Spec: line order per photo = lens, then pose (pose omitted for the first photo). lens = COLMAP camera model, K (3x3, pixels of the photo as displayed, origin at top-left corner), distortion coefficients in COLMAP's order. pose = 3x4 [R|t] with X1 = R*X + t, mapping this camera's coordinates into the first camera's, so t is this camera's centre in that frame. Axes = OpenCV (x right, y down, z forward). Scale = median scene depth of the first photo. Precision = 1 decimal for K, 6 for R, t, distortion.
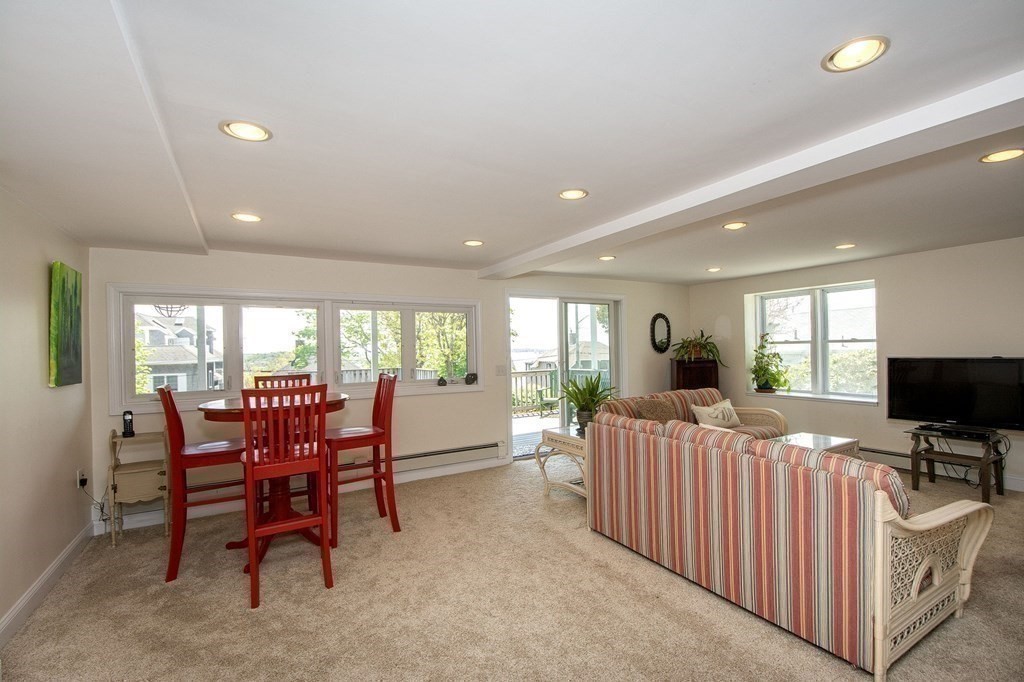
lens RADIAL K [[463.3, 0, 521.8], [0, 463.3, 345.1], [0, 0, 1]] dist [0.009134, -0.011130]
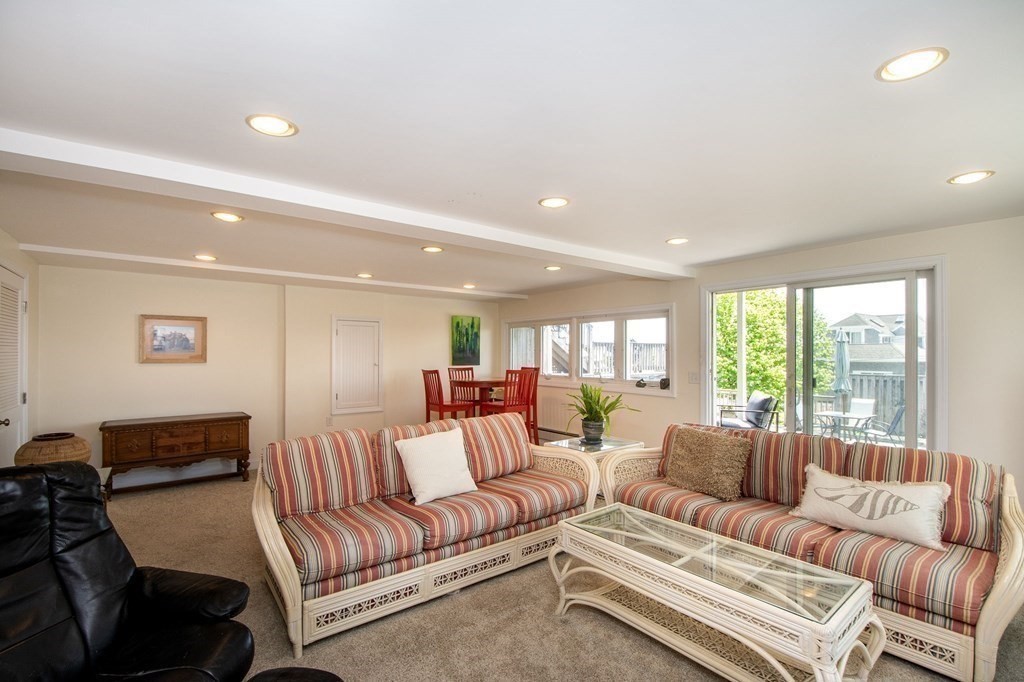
lens RADIAL K [[463.3, 0, 517.0], [0, 463.3, 347.7], [0, 0, 1]] dist [0.009134, -0.011130]
pose [[0.120955, 0.008530, -0.992621, 0.761452], [0.004058, 0.999950, 0.009088, -0.013299], [0.992650, -0.005127, 0.120915, 0.518403]]
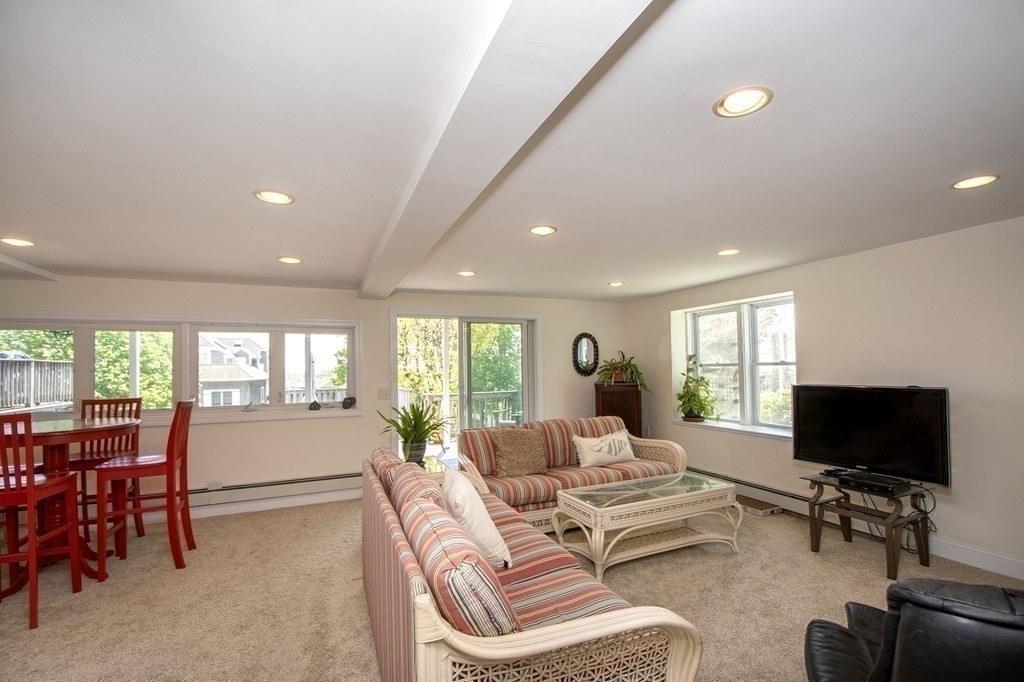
lens RADIAL K [[441.8, 0, 526.4], [0, 441.8, 362.4], [0, 0, 1]] dist [0.011978, -0.000064]
pose [[0.992117, 0.001051, -0.125311, 0.335213], [-0.001310, 0.999997, -0.001985, -0.009238], [0.125309, 0.002134, 0.992116, 0.126468]]
